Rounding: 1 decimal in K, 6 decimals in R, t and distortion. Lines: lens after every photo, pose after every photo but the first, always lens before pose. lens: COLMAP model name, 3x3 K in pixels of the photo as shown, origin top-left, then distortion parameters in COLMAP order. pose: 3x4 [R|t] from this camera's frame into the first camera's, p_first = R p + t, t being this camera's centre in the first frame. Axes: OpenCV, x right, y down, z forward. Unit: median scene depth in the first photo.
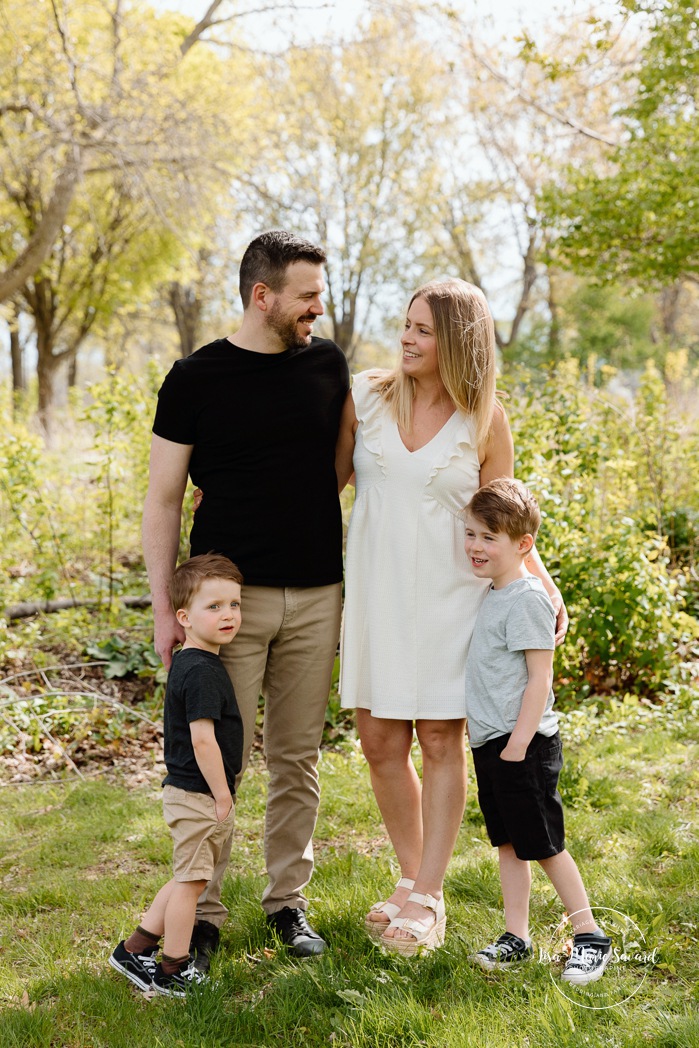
lens RADIAL K [[2071.5, 0, 349.5], [0, 2071.5, 524.0], [0, 0, 1]] dist [0.022577, -0.006562]
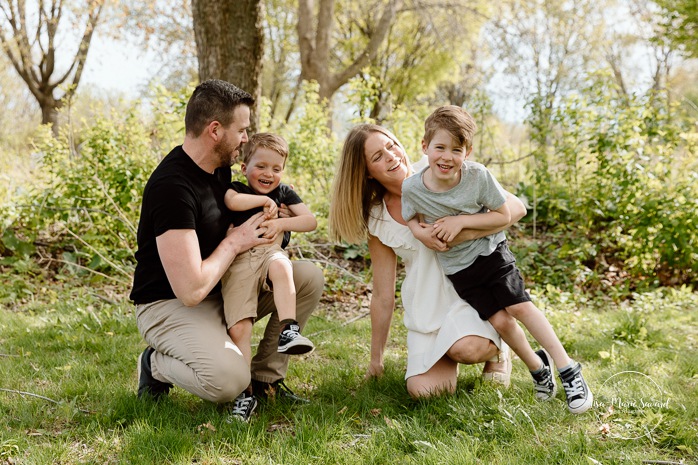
lens RADIAL K [[1105.9, 0, 349.0], [0, 1105.9, 232.5], [0, 0, 1]] dist [0.030484, 0.064156]
pose [[0.982107, 0.055095, -0.180085, 0.034791], [-0.055289, 0.998463, 0.003942, 0.047480], [0.180025, 0.006086, 0.983643, 0.157975]]
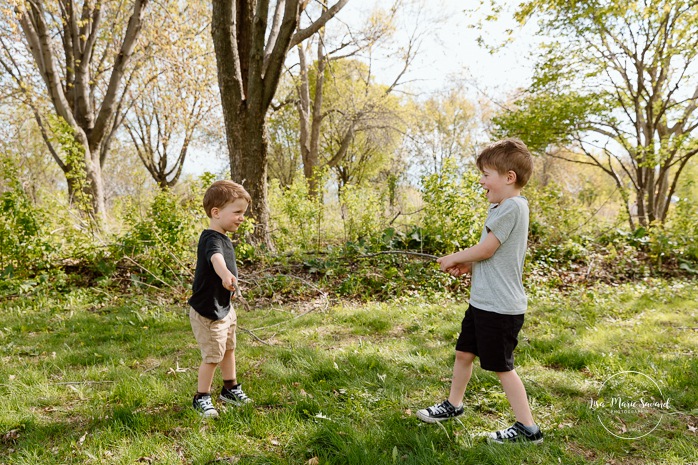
lens RADIAL K [[595.0, 0, 349.0], [0, 595.0, 232.5], [0, 0, 1]] dist [0.038844, 0.000250]
pose [[0.985806, 0.032658, -0.164682, 0.053597], [-0.037828, 0.998882, -0.028356, 0.039370], [0.163571, 0.034183, 0.985939, 0.237452]]
